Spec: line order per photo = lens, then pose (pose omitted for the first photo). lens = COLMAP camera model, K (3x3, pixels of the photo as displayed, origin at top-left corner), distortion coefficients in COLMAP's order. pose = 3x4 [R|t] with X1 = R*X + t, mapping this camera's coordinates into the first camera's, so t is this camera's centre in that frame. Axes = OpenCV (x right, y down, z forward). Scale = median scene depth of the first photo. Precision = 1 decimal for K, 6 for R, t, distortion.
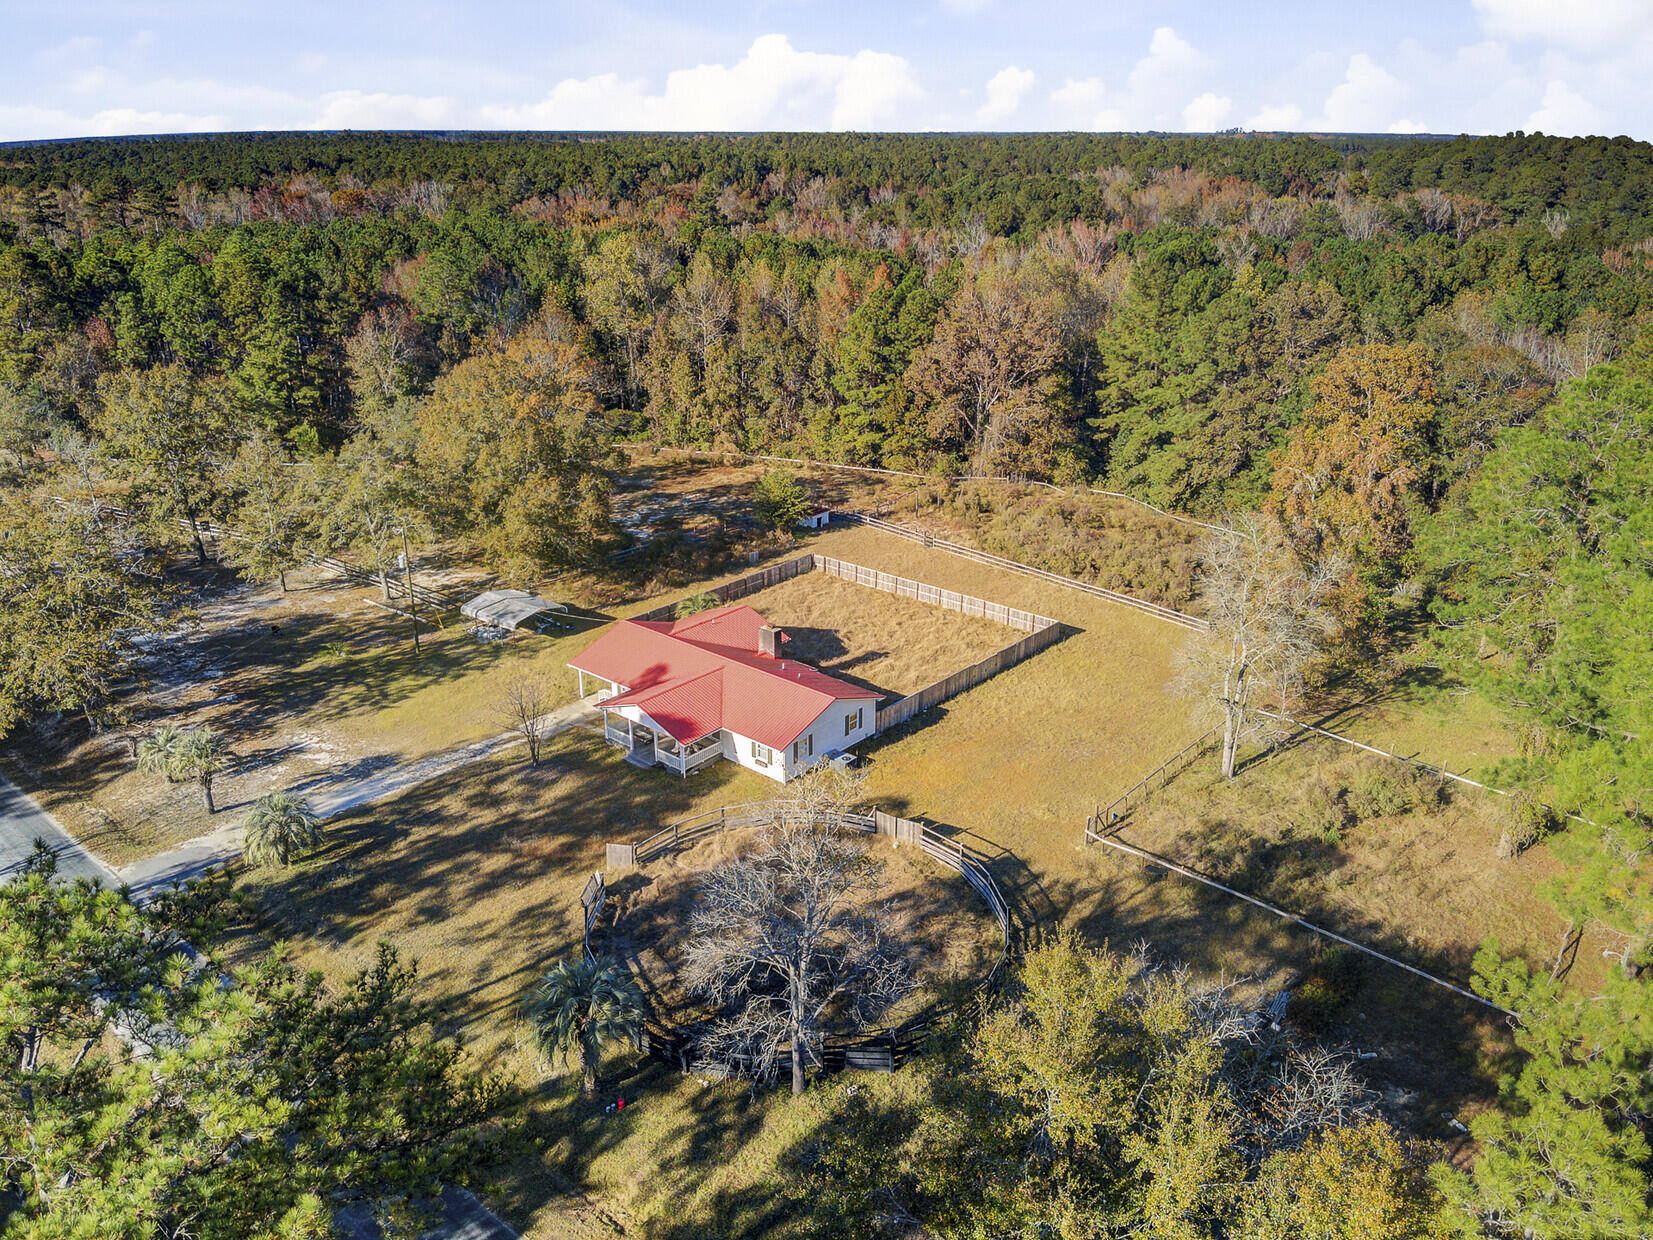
lens RADIAL K [[1230.8, 0, 822.2], [0, 1230.8, 623.2], [0, 0, 1]] dist [0.112212, -0.205047]
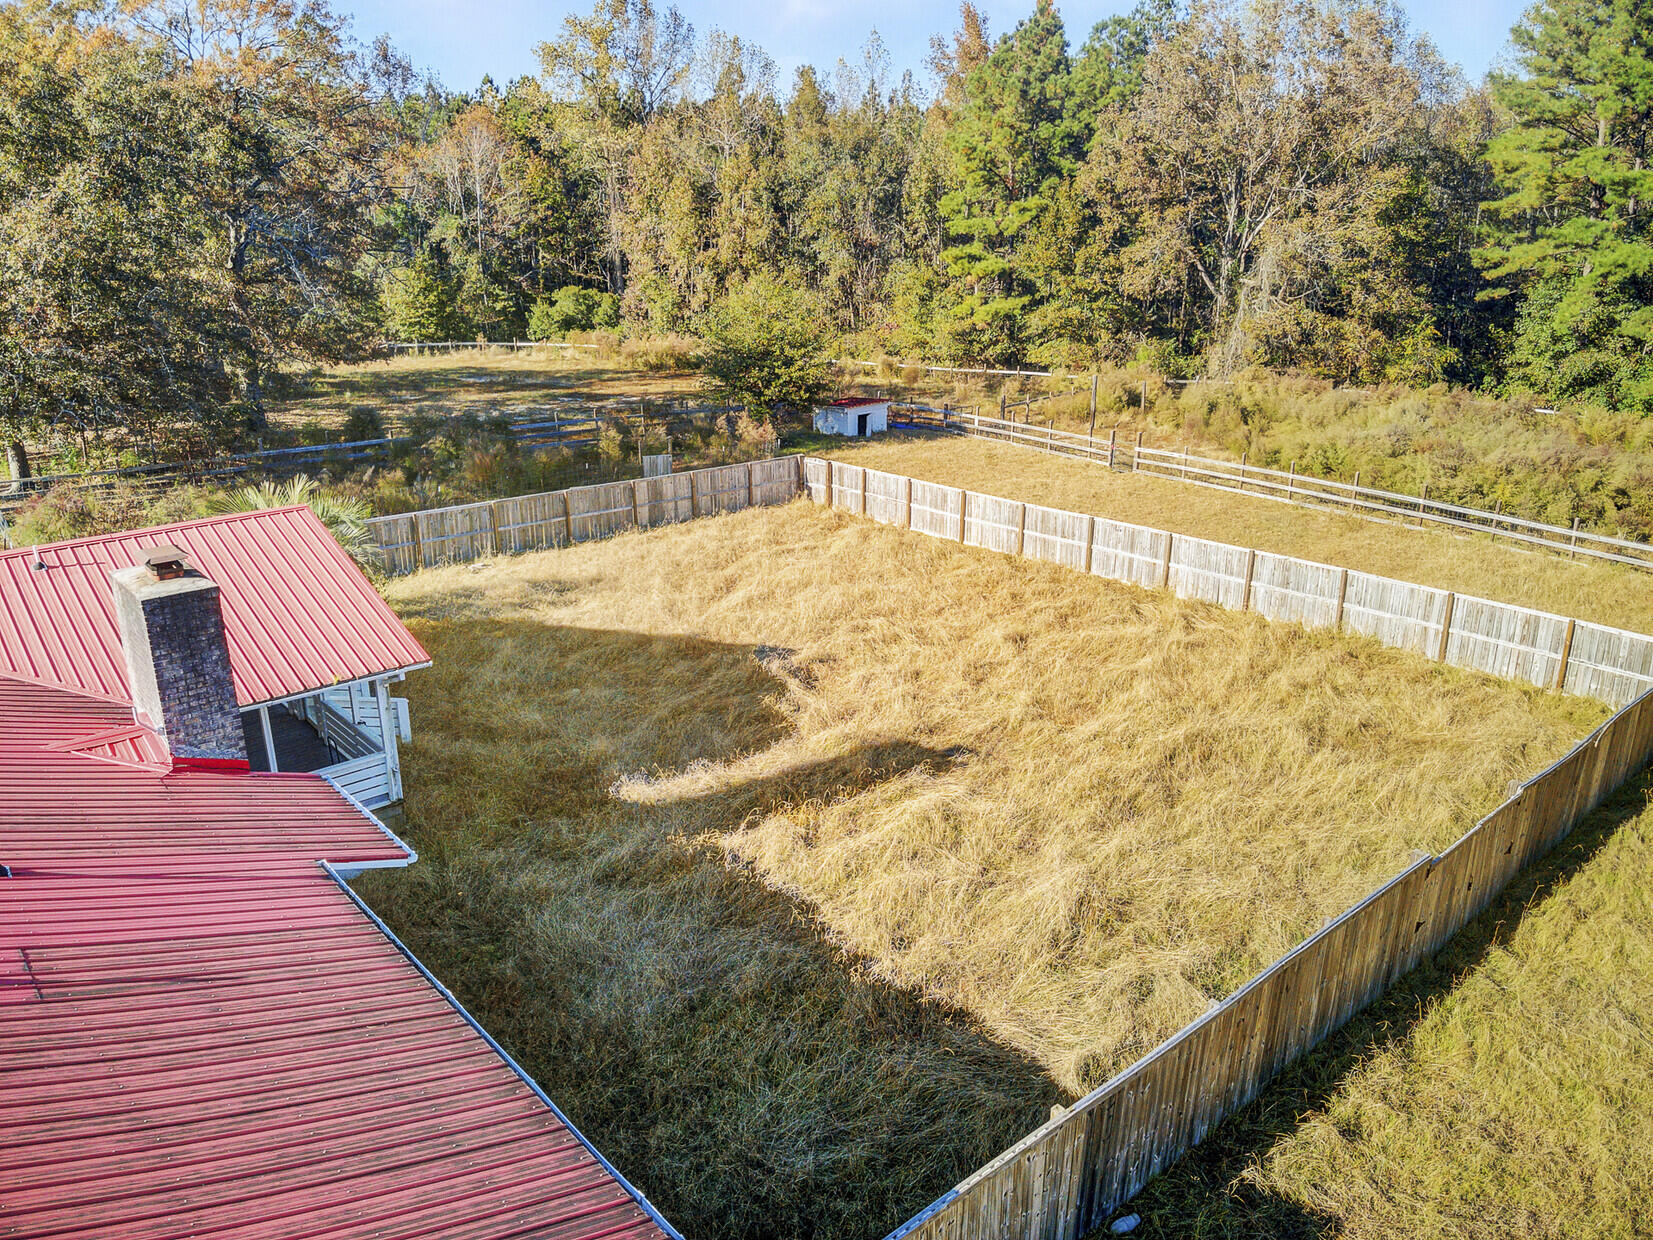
lens RADIAL K [[1230.8, 0, 822.2], [0, 1230.8, 623.2], [0, 0, 1]] dist [0.112212, -0.205047]
pose [[0.990618, 0.042566, -0.129864, 0.038061], [-0.048692, 0.997828, -0.044371, 0.007774], [0.127693, 0.050278, 0.990538, 0.504356]]
